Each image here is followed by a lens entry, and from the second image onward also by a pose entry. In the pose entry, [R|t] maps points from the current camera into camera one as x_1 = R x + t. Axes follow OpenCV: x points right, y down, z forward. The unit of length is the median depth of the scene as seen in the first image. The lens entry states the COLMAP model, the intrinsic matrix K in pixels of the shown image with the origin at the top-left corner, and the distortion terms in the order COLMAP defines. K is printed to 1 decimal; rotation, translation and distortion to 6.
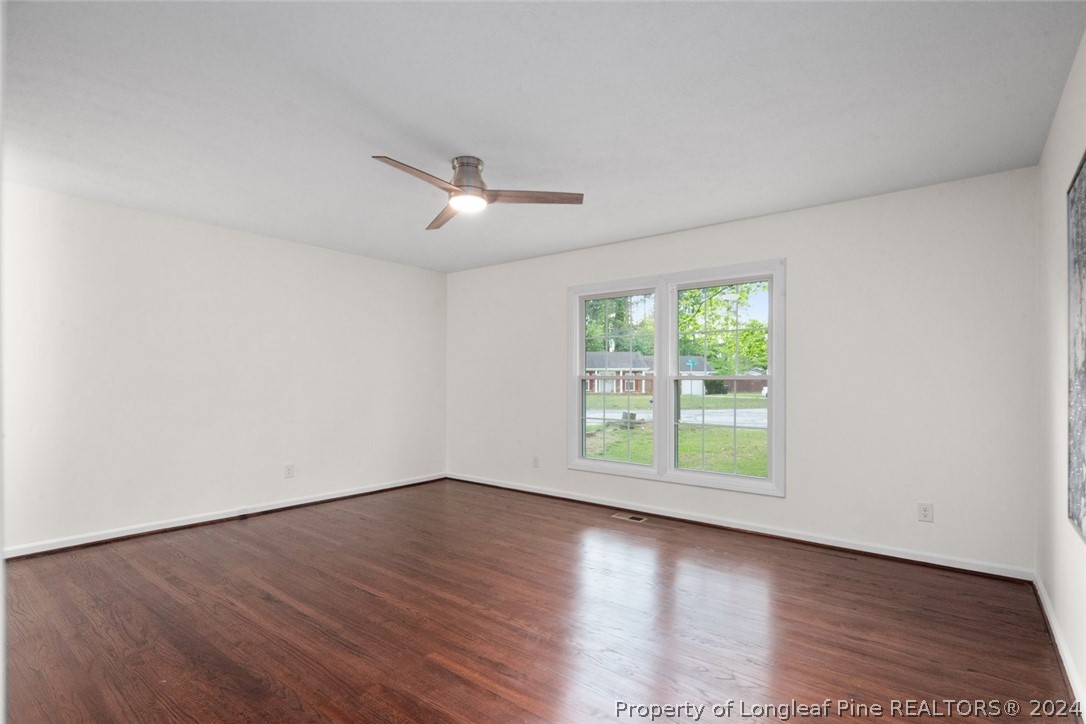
lens RADIAL K [[529.8, 0, 541.2], [0, 529.8, 388.8], [0, 0, 1]] dist [0.004319, -0.001170]
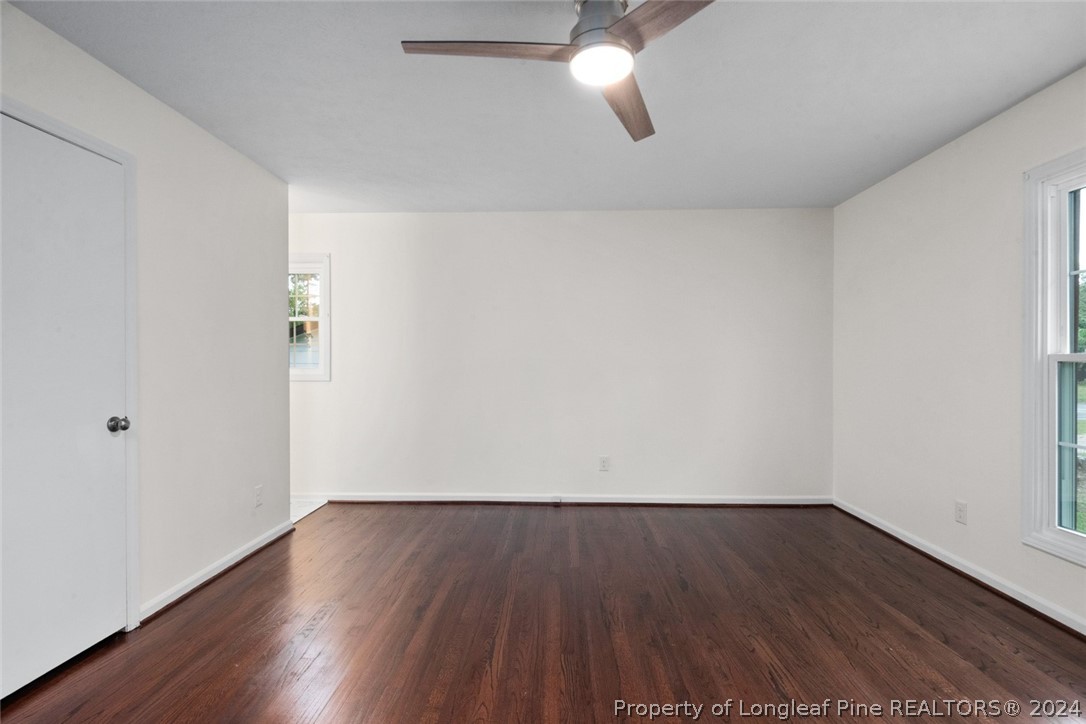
lens RADIAL K [[529.8, 0, 543.4], [0, 529.8, 367.5], [0, 0, 1]] dist [0.004319, -0.001170]
pose [[0.599570, 0.003557, -0.800314, 0.208847], [-0.009843, 0.999947, -0.002929, -0.006359], [0.800262, 0.009634, 0.599573, 0.411374]]
